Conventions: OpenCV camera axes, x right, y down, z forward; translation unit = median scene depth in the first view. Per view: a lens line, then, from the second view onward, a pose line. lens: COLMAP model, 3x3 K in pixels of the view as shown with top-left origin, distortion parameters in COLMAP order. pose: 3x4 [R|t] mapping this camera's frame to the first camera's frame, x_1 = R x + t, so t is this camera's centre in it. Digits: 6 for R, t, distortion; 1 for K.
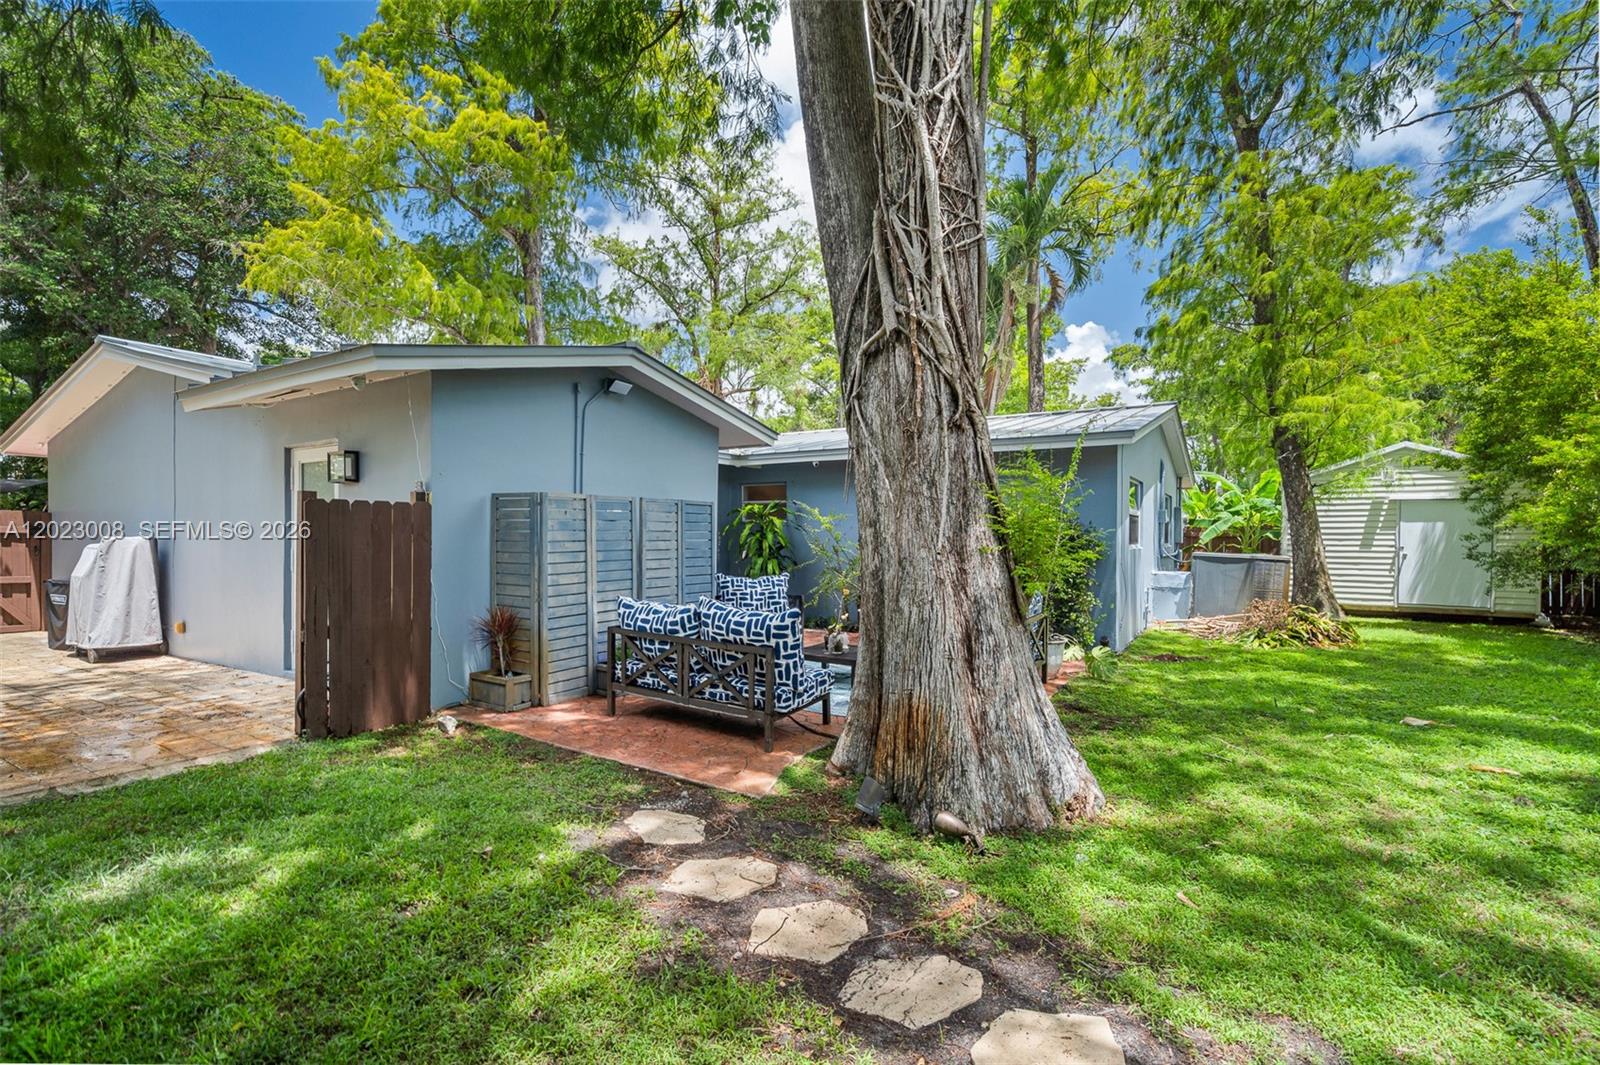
lens RADIAL K [[746.4, 0, 784.6], [0, 746.4, 529.0], [0, 0, 1]] dist [-0.004467, 0.001900]
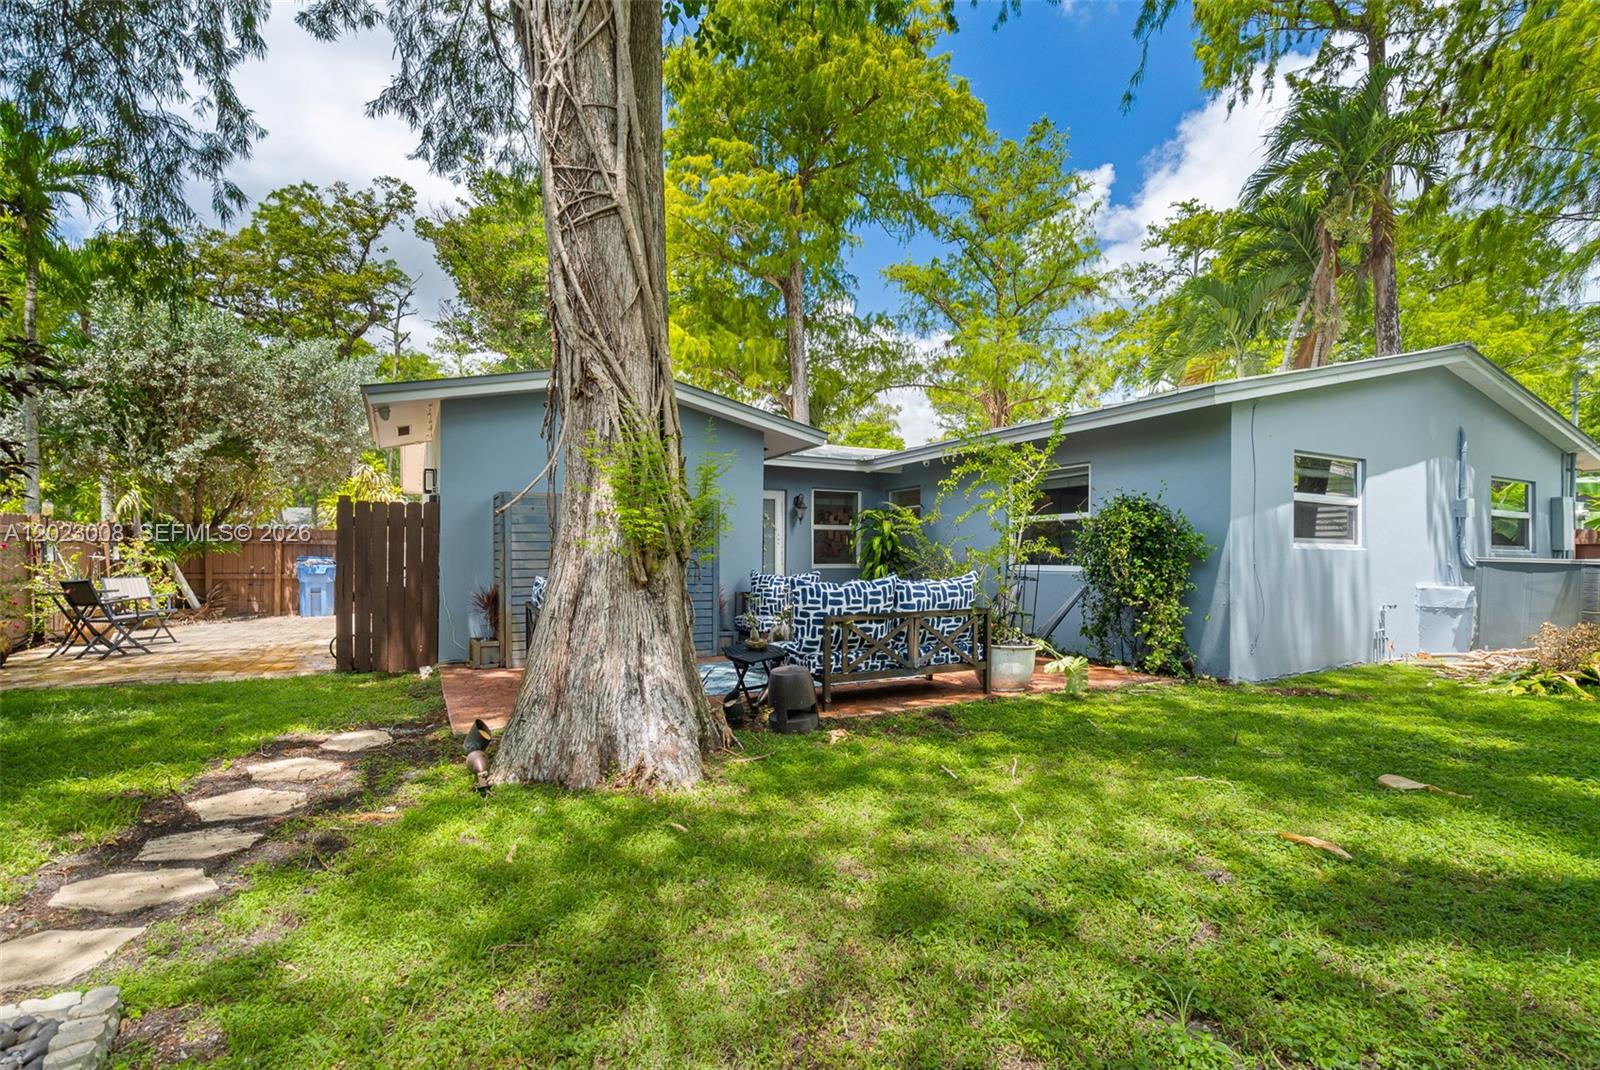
lens RADIAL K [[746.4, 0, 791.7], [0, 746.4, 549.9], [0, 0, 1]] dist [-0.004467, 0.001900]
pose [[0.870503, -0.008928, -0.492082, 0.980714], [0.004003, 0.999931, -0.011061, 0.088193], [0.492147, 0.007659, 0.870478, 0.244401]]
